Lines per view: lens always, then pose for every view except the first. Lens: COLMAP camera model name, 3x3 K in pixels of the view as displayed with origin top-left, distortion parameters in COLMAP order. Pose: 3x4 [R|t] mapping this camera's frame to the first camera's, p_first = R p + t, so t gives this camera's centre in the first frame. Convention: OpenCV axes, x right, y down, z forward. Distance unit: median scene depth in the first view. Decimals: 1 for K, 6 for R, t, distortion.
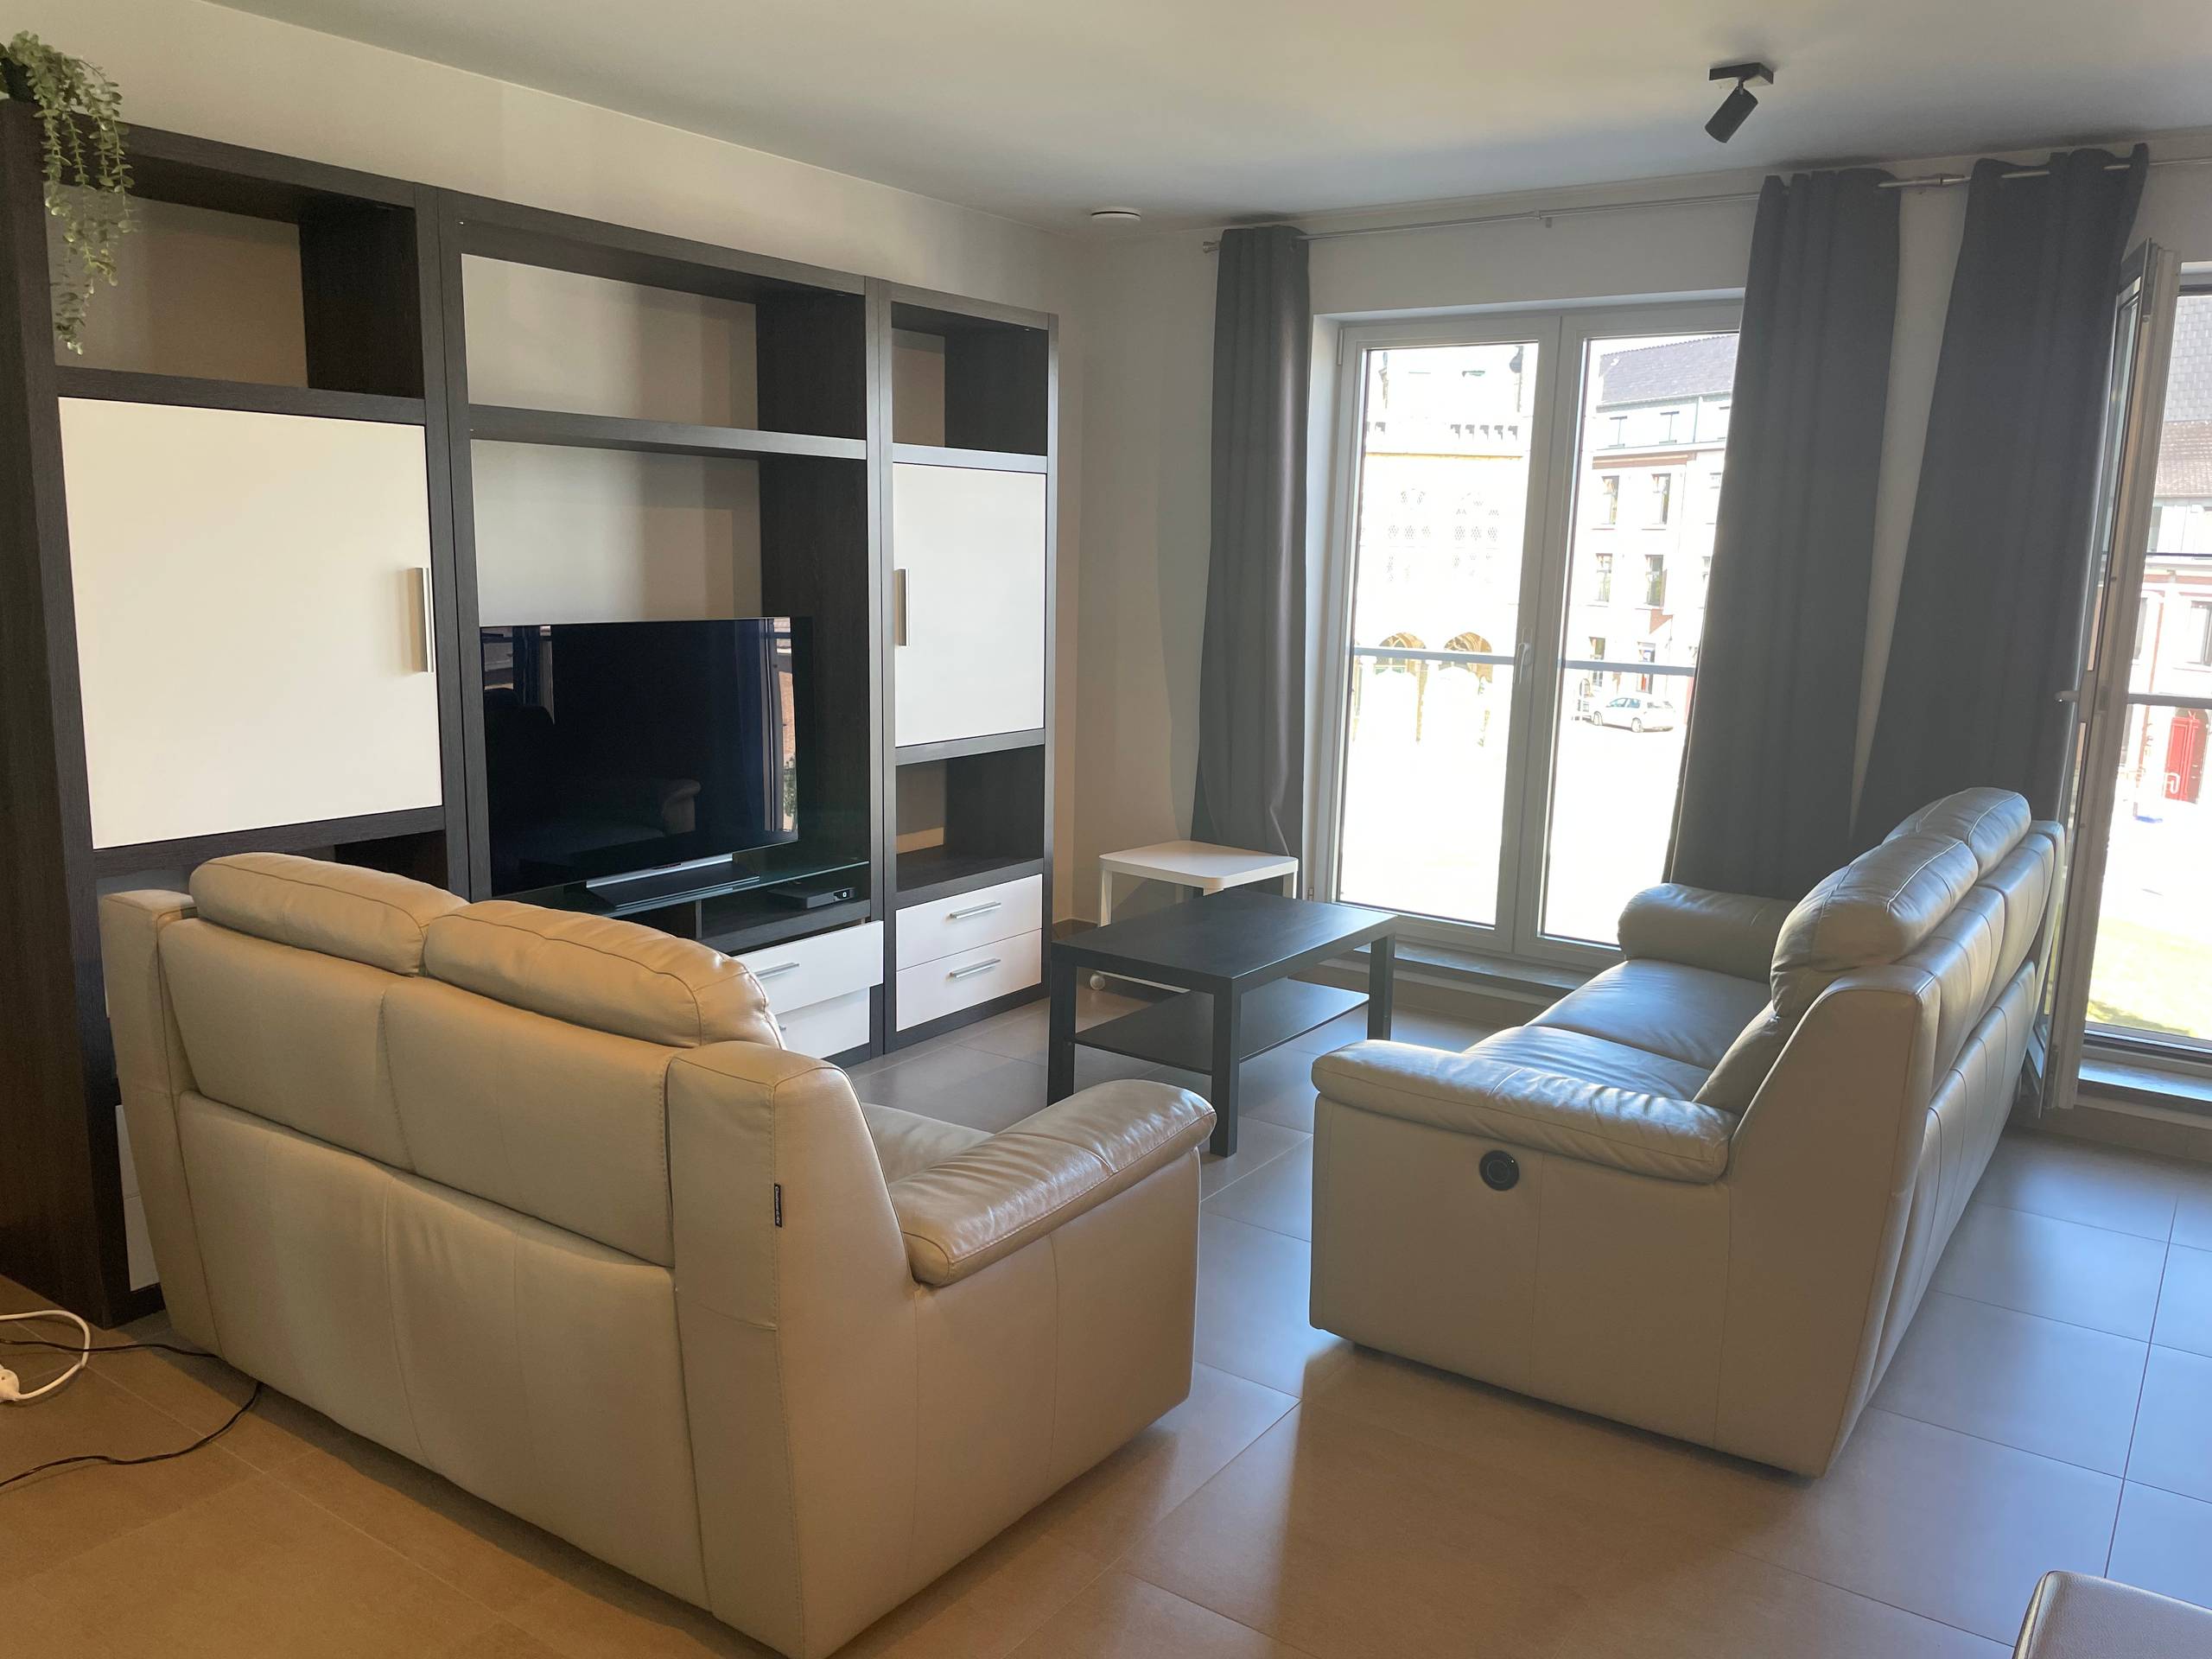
lens RADIAL K [[1662.1, 0, 1106.0], [0, 1662.1, 829.5], [0, 0, 1]] dist [0.006446, -0.038108]
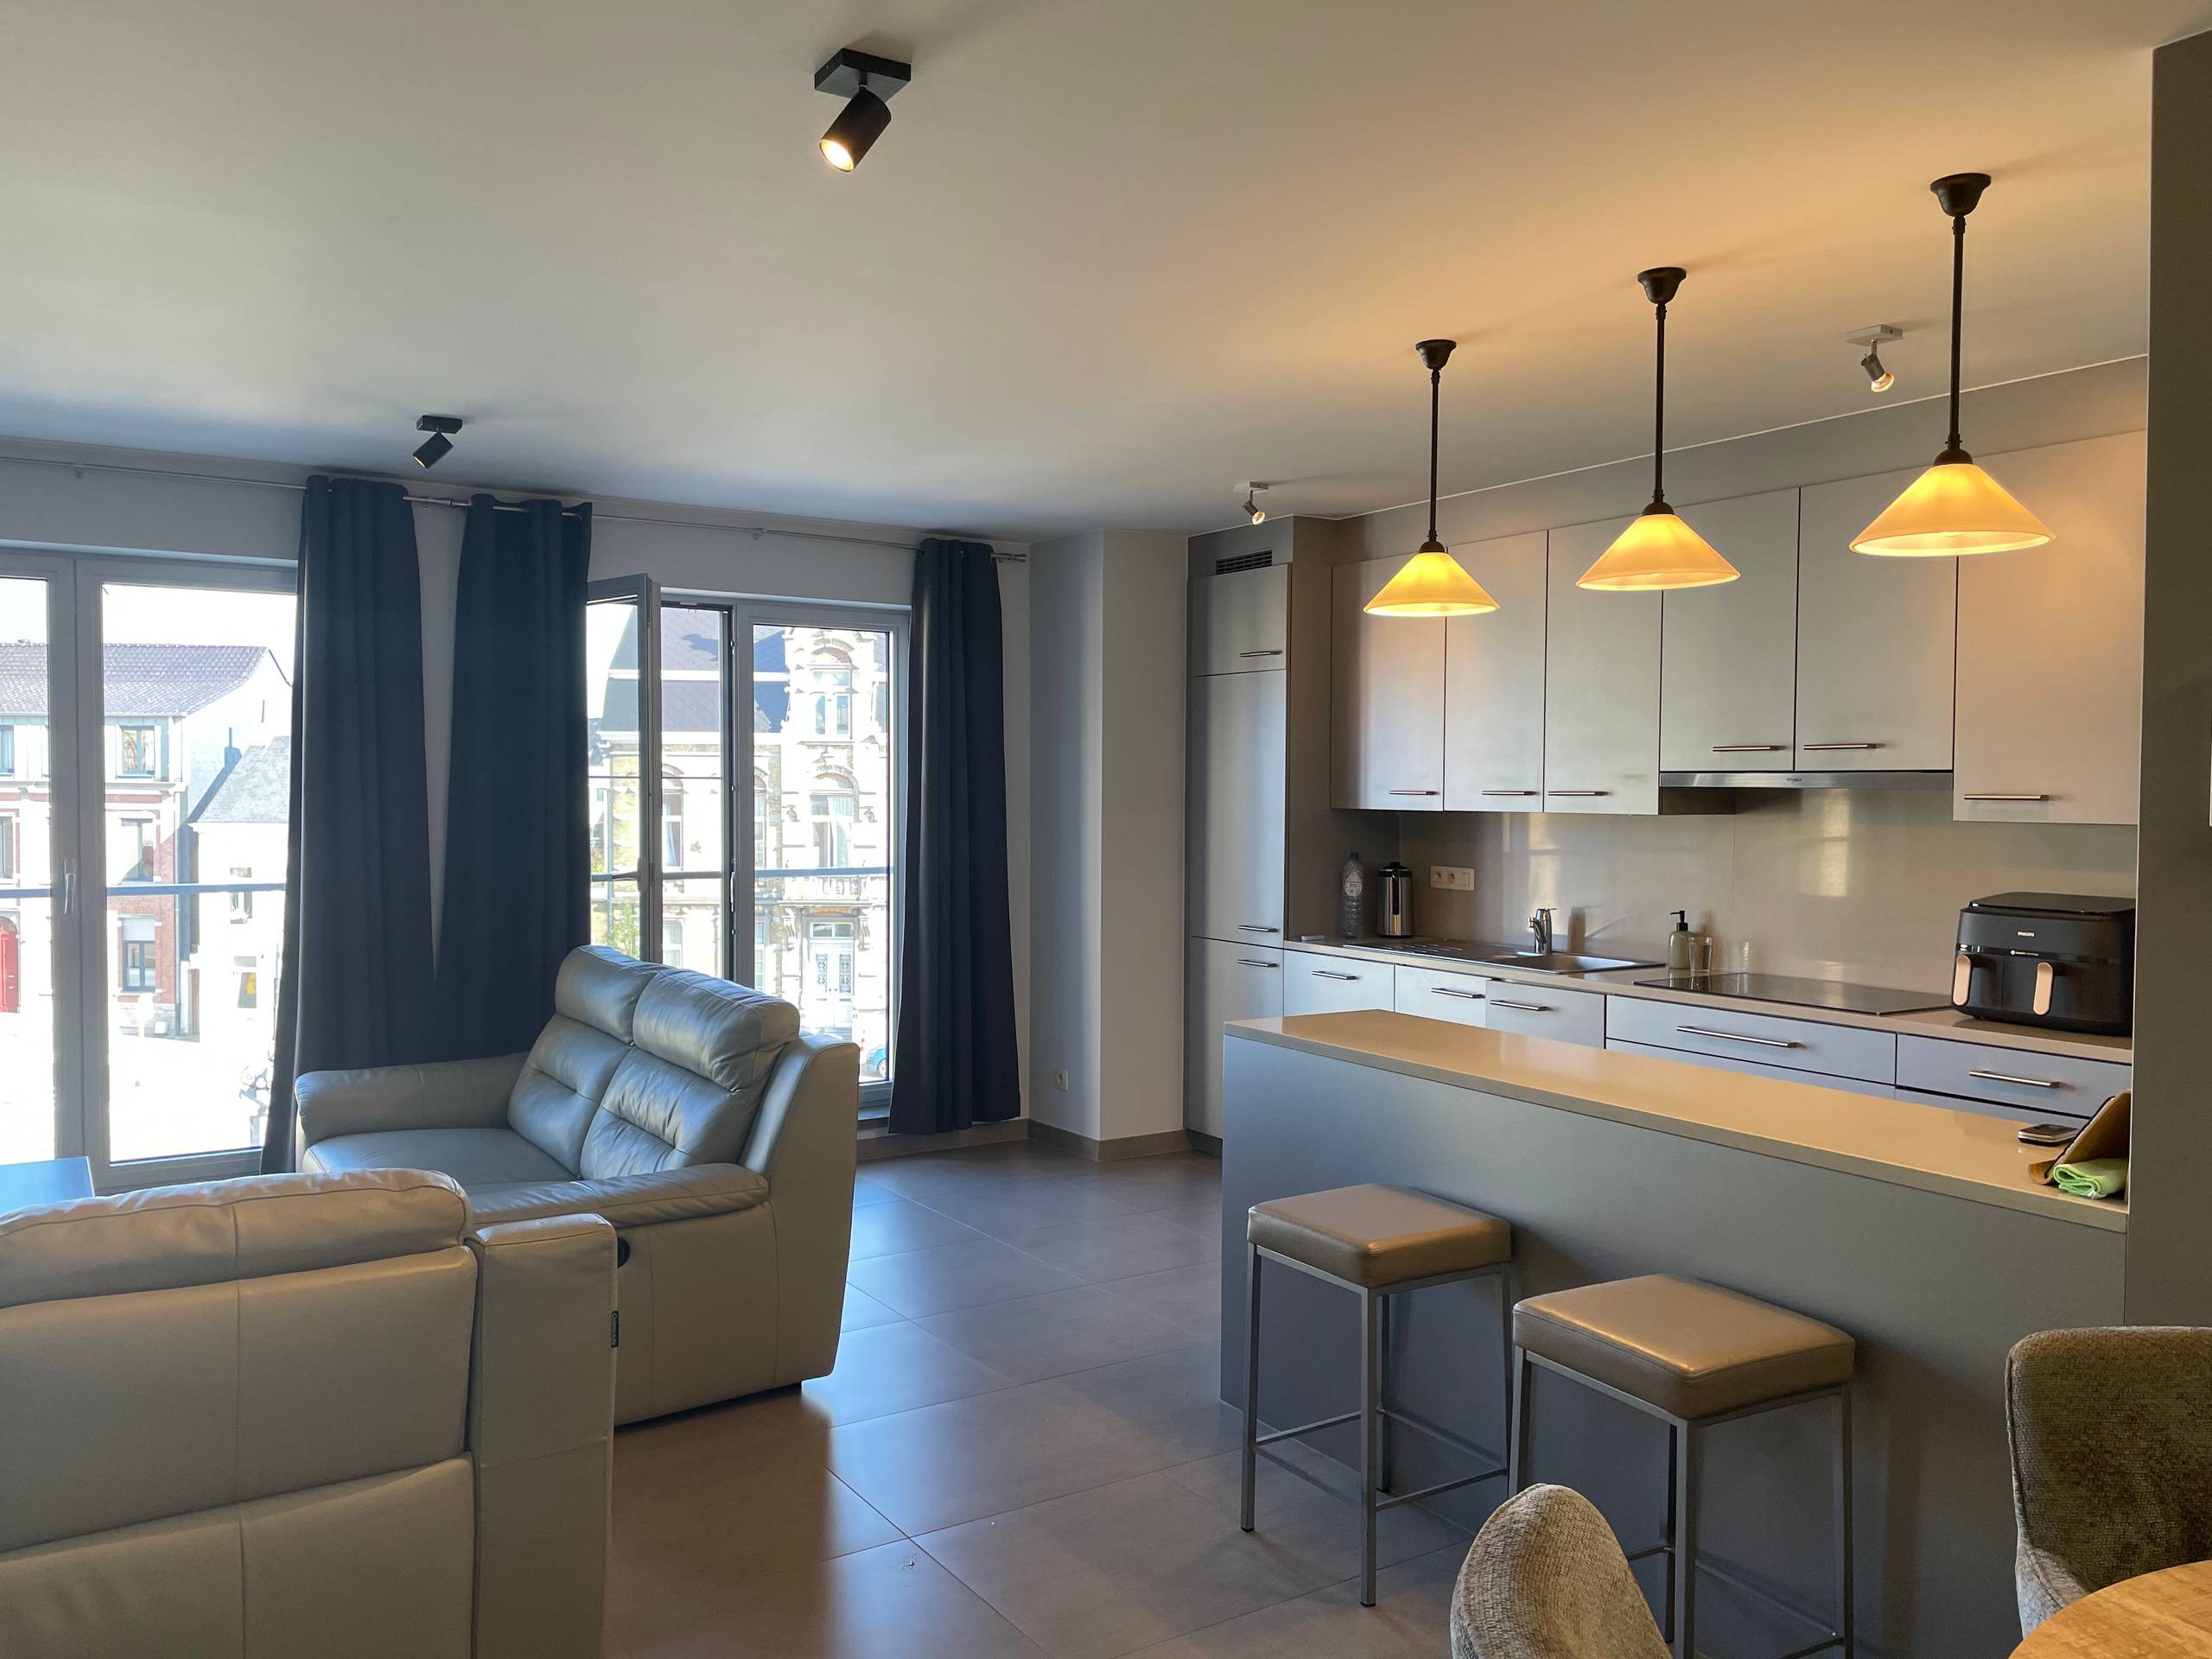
lens RADIAL K [[1686.1, 0, 1108.0], [0, 1686.1, 867.5], [0, 0, 1]] dist [0.008565, -0.002288]
pose [[0.370483, -0.053294, 0.927309, -0.505666], [0.149996, 0.988682, -0.003106, -0.023761], [-0.916648, 0.140243, 0.374284, 0.062374]]
